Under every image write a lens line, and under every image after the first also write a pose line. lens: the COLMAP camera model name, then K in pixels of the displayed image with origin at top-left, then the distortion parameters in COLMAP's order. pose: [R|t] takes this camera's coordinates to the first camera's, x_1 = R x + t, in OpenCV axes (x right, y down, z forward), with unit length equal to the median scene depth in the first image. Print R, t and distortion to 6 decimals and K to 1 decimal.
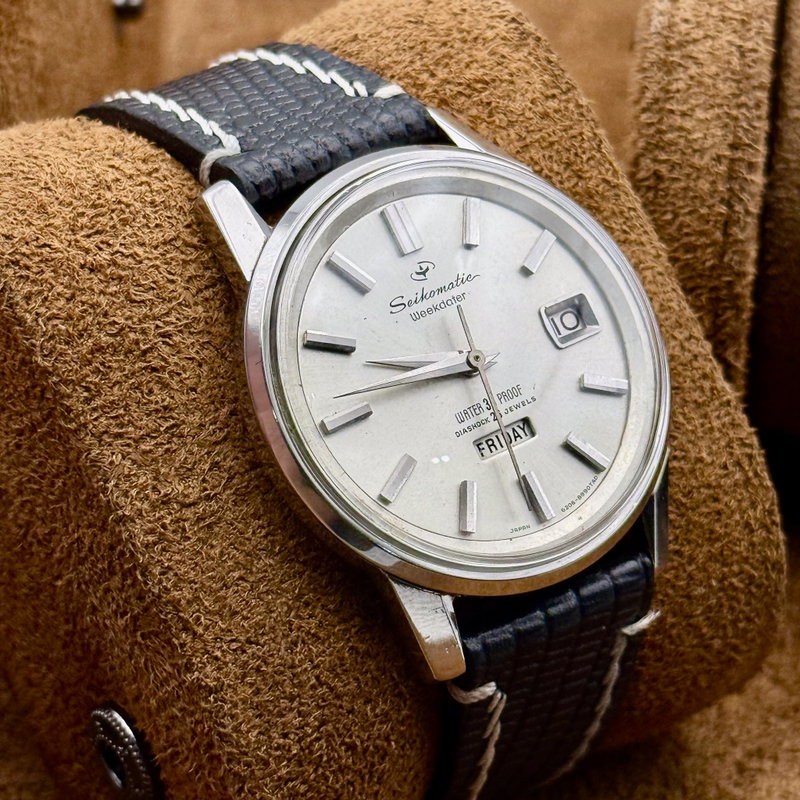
lens RADIAL K [[3015.1, 0, 418.1], [0, 3015.1, 425.0], [0, 0, 1]] dist [0.086677, -0.511794]
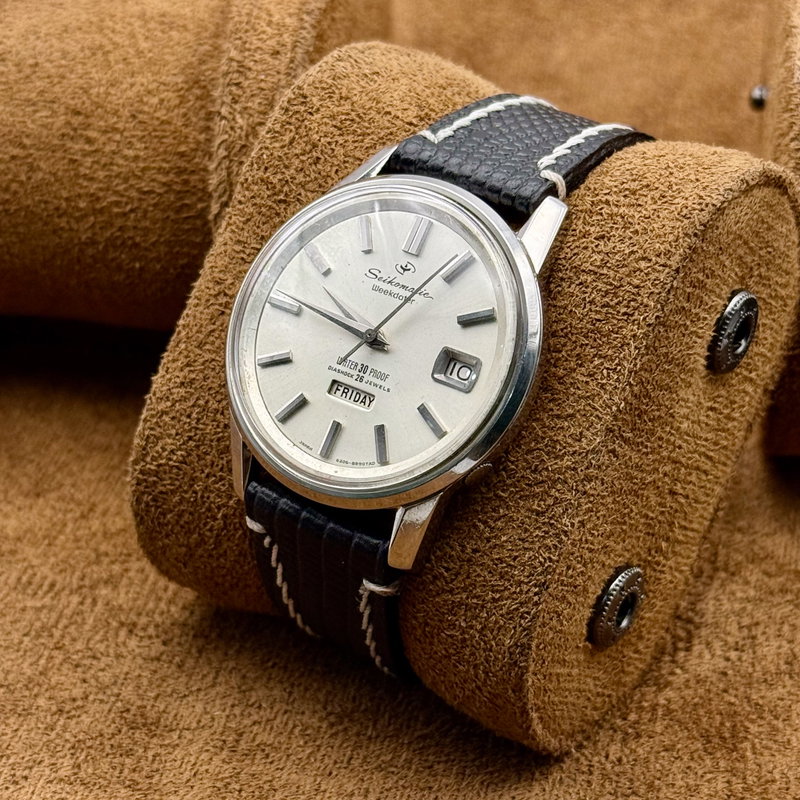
lens RADIAL K [[2262.8, 0, 400.0], [0, 2262.8, 400.0], [0, 0, 1]] dist [0.100512, 0.706195]
pose [[0.329744, 0.573477, -0.749929, 0.793759], [-0.540128, 0.766103, 0.348351, -0.356988], [0.774293, 0.290191, 0.562369, 0.438611]]
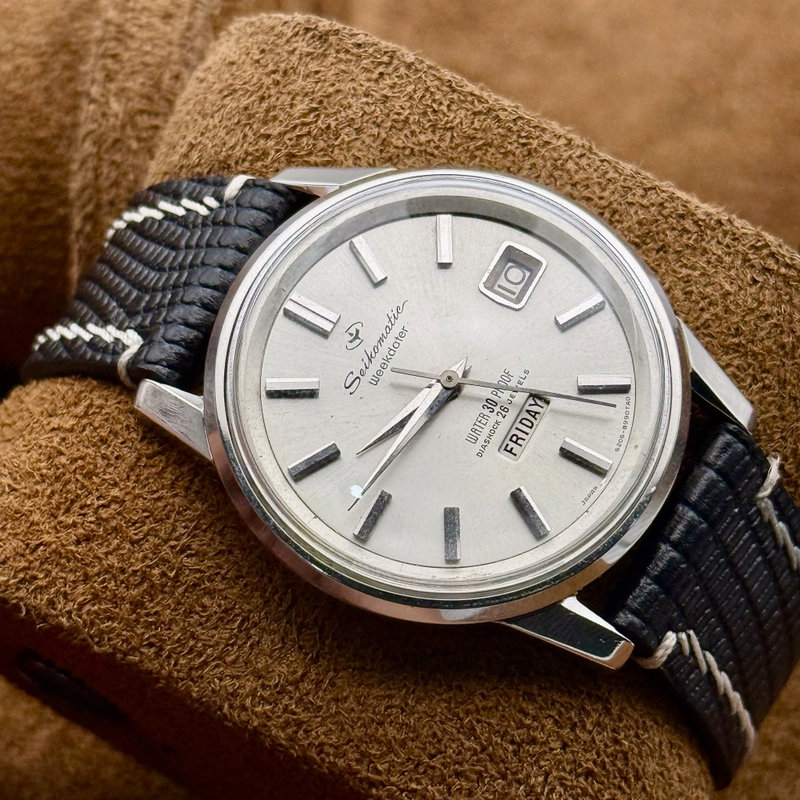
lens RADIAL K [[3015.1, 0, 418.1], [0, 3015.1, 425.0], [0, 0, 1]] dist [0.086677, -0.511794]
pose [[0.783095, -0.585785, -0.208849, 0.201283], [0.603261, 0.797113, 0.026211, -0.041008], [0.151123, -0.146516, 0.977596, 0.053017]]
